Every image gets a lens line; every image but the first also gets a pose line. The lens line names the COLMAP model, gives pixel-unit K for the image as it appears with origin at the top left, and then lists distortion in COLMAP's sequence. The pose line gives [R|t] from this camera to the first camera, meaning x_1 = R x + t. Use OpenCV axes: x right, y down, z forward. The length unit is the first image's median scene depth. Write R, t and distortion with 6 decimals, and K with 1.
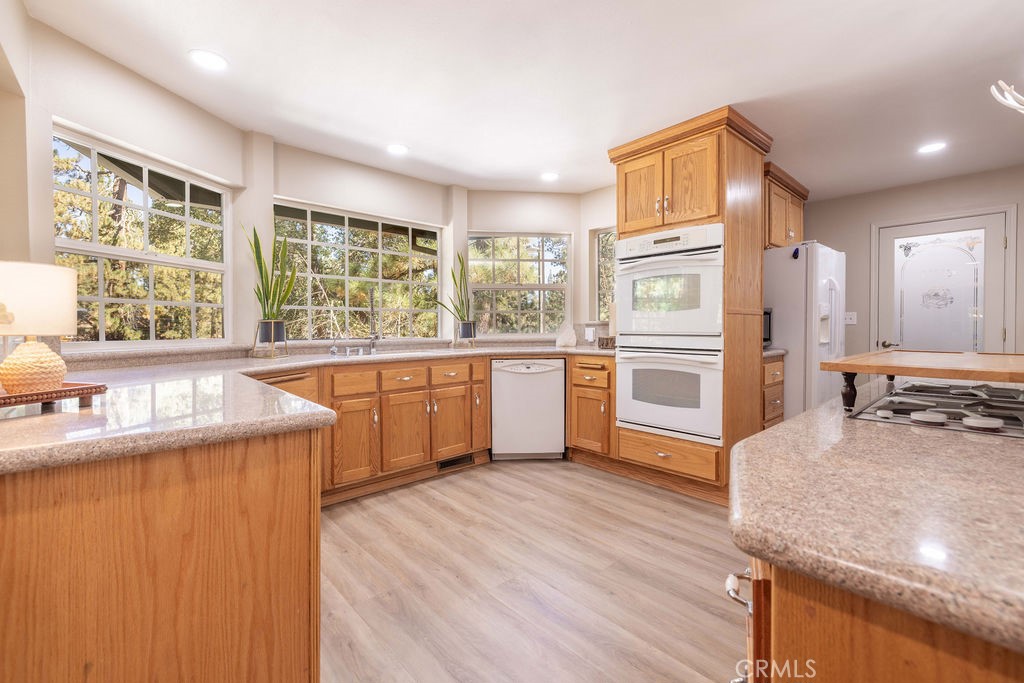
lens RADIAL K [[433.2, 0, 514.7], [0, 433.2, 339.3], [0, 0, 1]] dist [-0.003562, 0.000284]
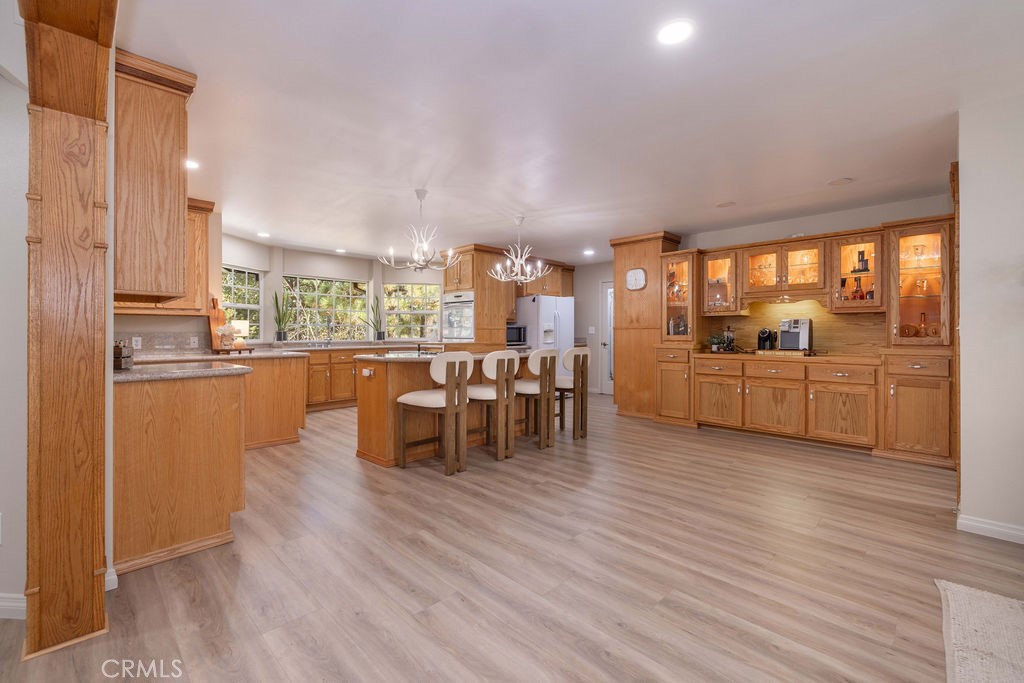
lens RADIAL K [[433.2, 0, 518.7], [0, 433.2, 335.3], [0, 0, 1]] dist [-0.003562, 0.000284]
pose [[0.999029, 0.002025, 0.044008, 0.564672], [-0.001016, 0.999736, -0.022936, 0.027960], [-0.044043, 0.022869, 0.998768, -1.285975]]
